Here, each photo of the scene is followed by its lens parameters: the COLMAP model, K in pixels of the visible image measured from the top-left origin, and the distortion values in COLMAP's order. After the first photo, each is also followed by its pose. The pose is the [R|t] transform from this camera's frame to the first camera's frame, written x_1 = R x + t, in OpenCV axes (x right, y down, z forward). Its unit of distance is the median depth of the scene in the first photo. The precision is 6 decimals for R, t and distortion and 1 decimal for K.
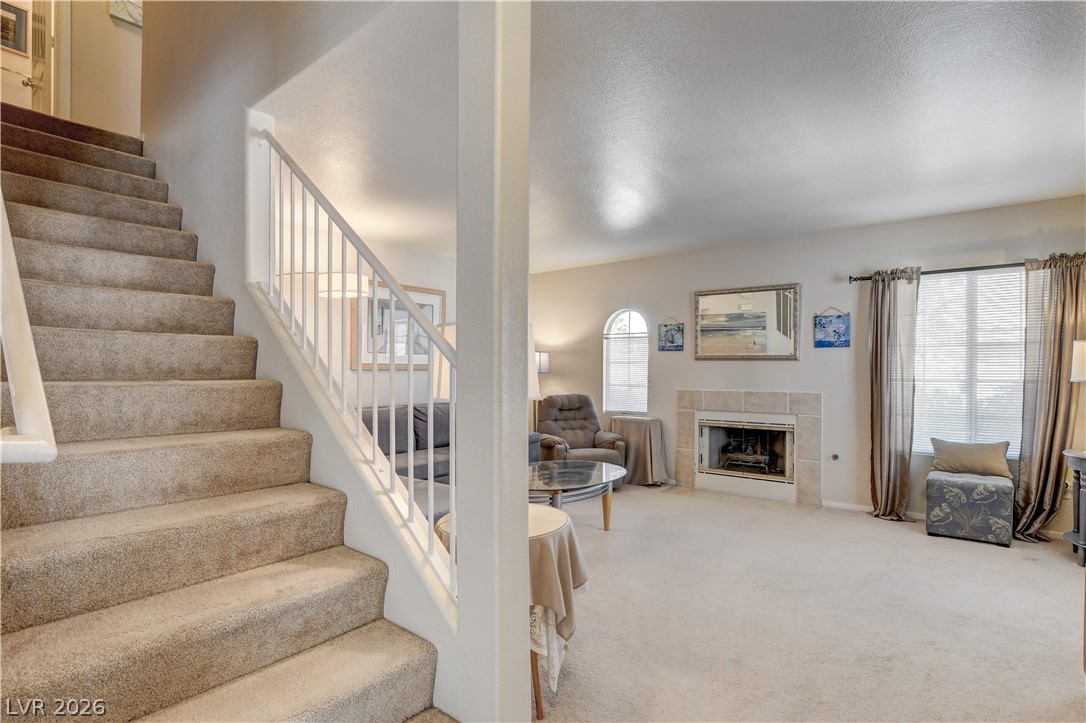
lens RADIAL K [[529.6, 0, 537.9], [0, 529.6, 377.0], [0, 0, 1]] dist [-0.013506, 0.000525]
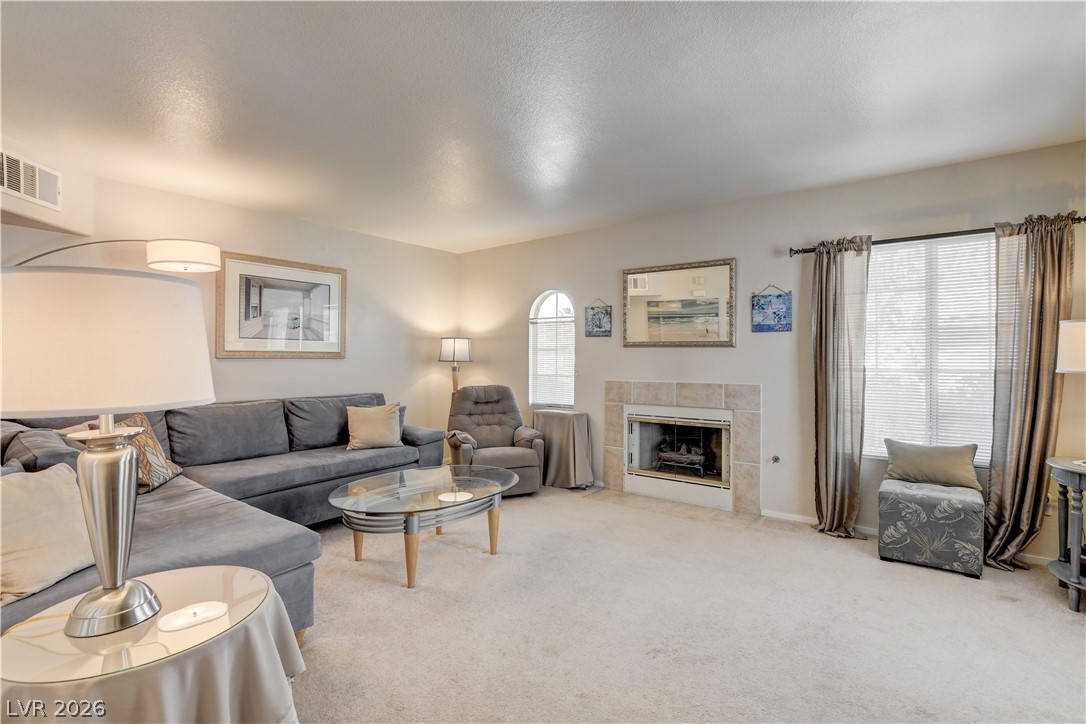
lens RADIAL K [[488.8, 0, 542.7], [0, 488.8, 361.5], [0, 0, 1]] dist [-0.016915, 0.001723]
pose [[0.999831, 0.000200, 0.018368, 0.179863], [-0.000061, 0.999971, -0.007559, -0.002025], [-0.018369, 0.007557, 0.999803, 0.225125]]
